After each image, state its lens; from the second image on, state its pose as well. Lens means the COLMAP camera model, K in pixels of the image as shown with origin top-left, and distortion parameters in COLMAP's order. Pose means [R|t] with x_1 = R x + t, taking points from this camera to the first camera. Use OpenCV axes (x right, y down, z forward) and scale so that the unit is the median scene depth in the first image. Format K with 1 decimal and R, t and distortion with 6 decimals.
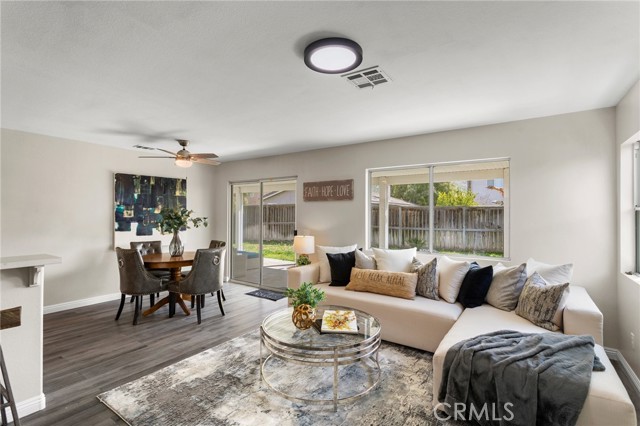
lens RADIAL K [[305.8, 0, 318.6], [0, 305.8, 213.7], [0, 0, 1]] dist [0.000732, -0.000021]
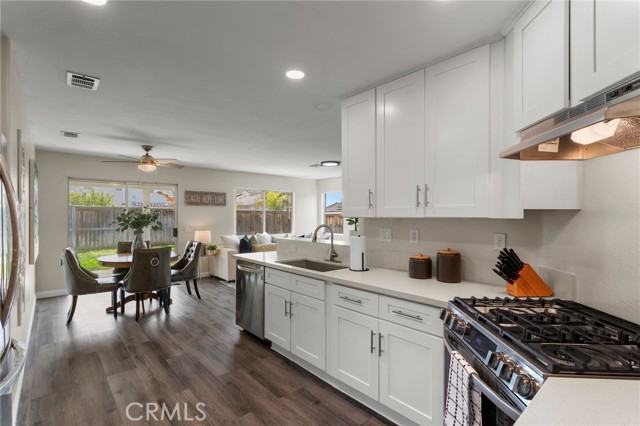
lens RADIAL K [[305.8, 0, 319.4], [0, 305.8, 213.6], [0, 0, 1]] dist [0.000732, -0.000021]
pose [[0.242986, 0.003194, 0.970024, -1.172096], [-0.004247, 0.999988, -0.002229, -0.004137], [-0.970020, -0.003578, 0.242997, 0.141137]]
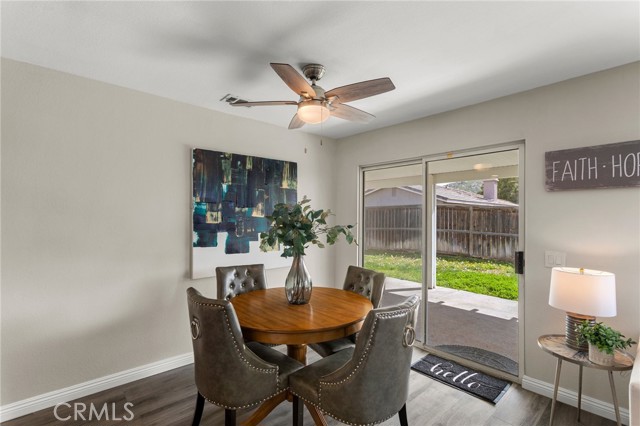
lens RADIAL K [[305.8, 0, 320.7], [0, 305.8, 217.8], [0, 0, 1]] dist [0.000732, -0.000021]
pose [[0.973575, 0.001477, -0.228362, -0.281950], [-0.000810, 0.999995, 0.003016, -0.001137], [0.228365, -0.002752, 0.973572, 0.466850]]
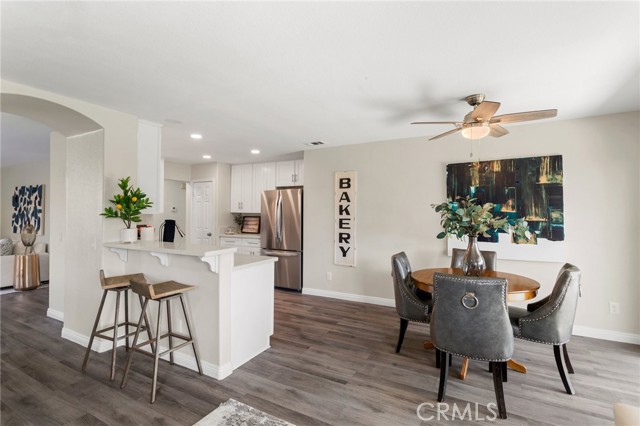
lens RADIAL K [[305.8, 0, 319.4], [0, 305.8, 210.8], [0, 0, 1]] dist [0.000732, -0.000021]
pose [[0.091595, -0.005596, -0.995781, 0.134967], [0.004266, 0.999977, -0.005227, -0.002124], [0.995787, -0.003769, 0.091616, 0.555037]]
